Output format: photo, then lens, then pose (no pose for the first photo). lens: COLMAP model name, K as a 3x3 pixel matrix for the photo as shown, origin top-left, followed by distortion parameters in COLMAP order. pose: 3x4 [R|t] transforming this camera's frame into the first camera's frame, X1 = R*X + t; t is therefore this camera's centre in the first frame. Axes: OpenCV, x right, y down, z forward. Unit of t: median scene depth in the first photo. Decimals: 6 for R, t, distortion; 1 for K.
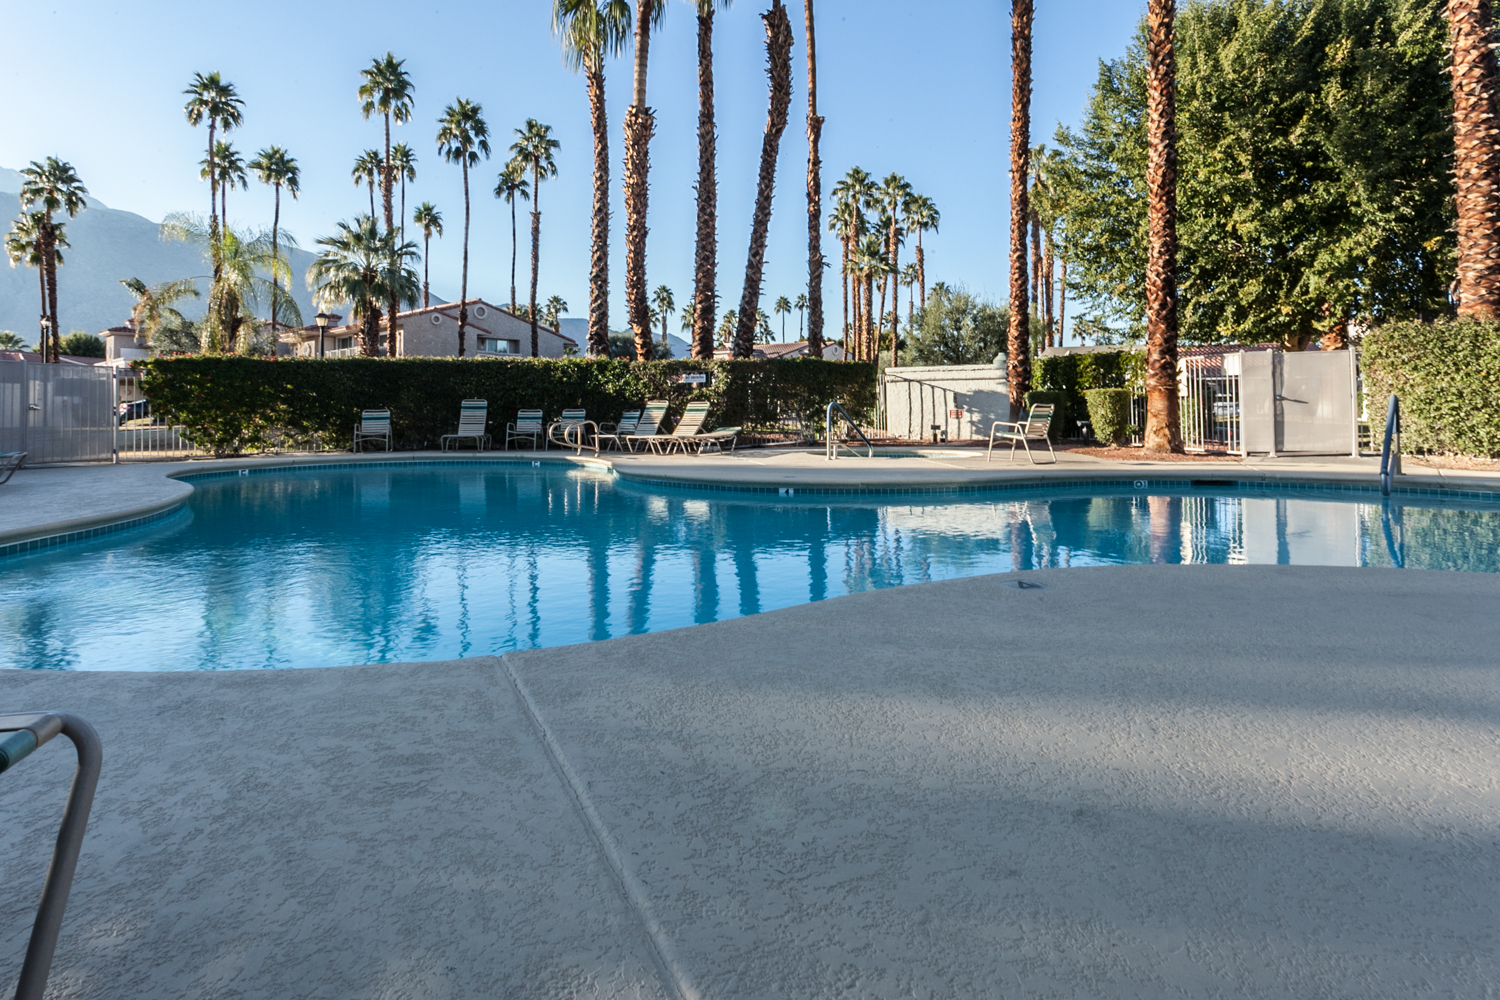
lens RADIAL K [[823.0, 0, 749.5], [0, 823.0, 369.3], [0, 0, 1]] dist [0.001468, 0.001112]
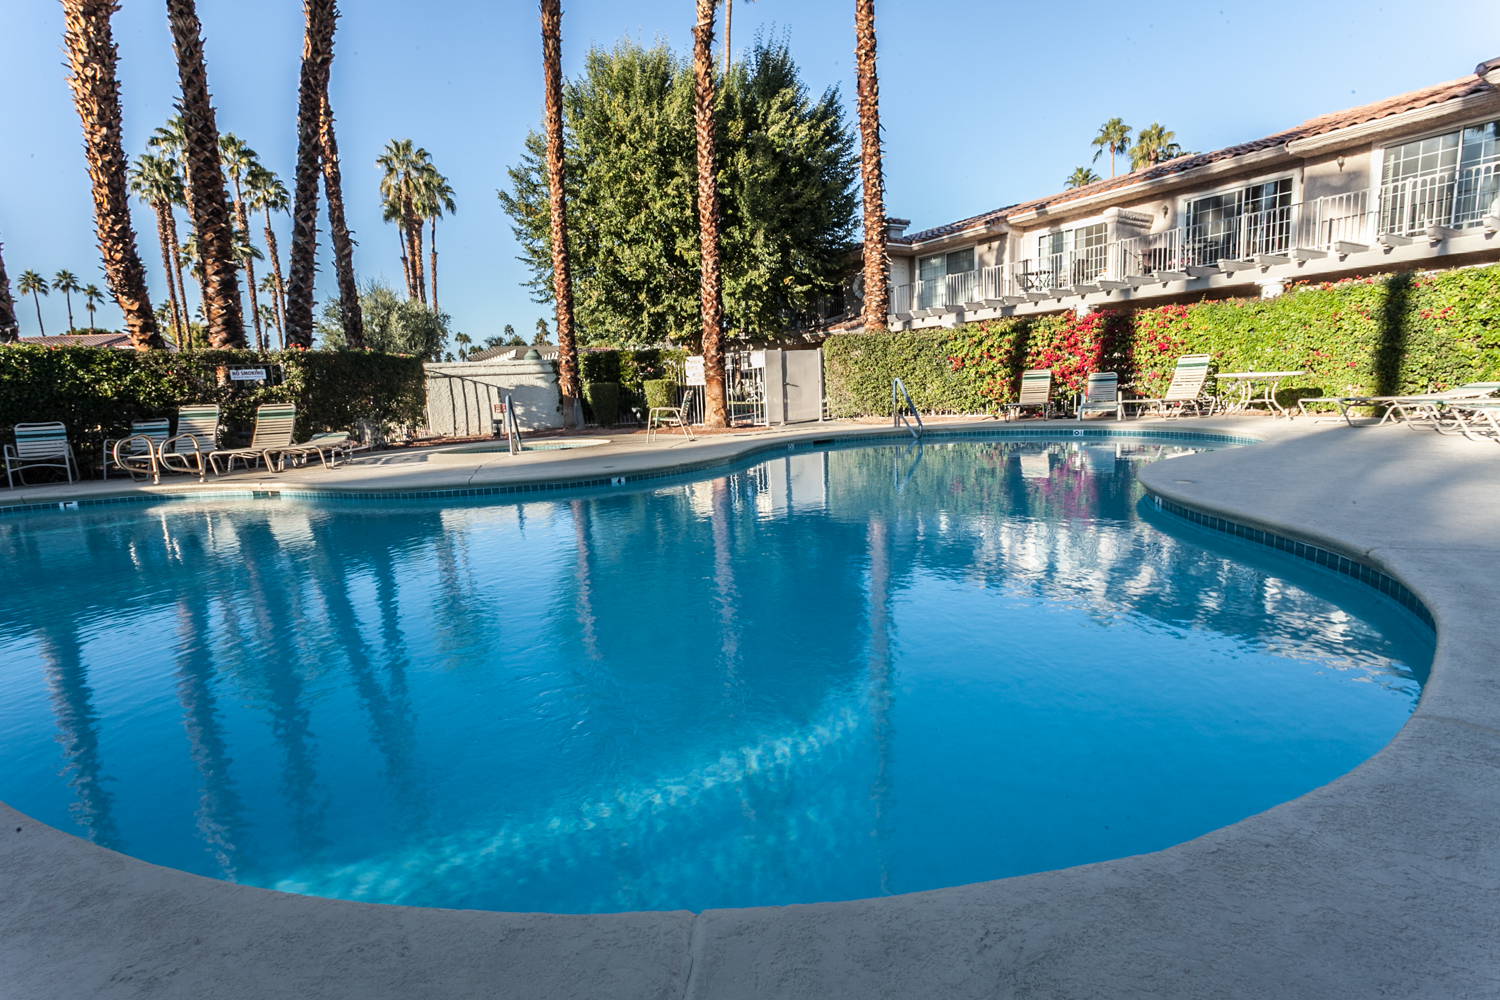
lens RADIAL K [[745.3, 0, 750.0], [0, 745.3, 500.0], [0, 0, 1]] dist [-0.002240, 0.000881]
pose [[0.618848, -0.136668, 0.773530, -0.326035], [0.004744, 0.985380, 0.170302, 0.010366], [-0.785497, -0.101722, 0.610449, 0.184216]]
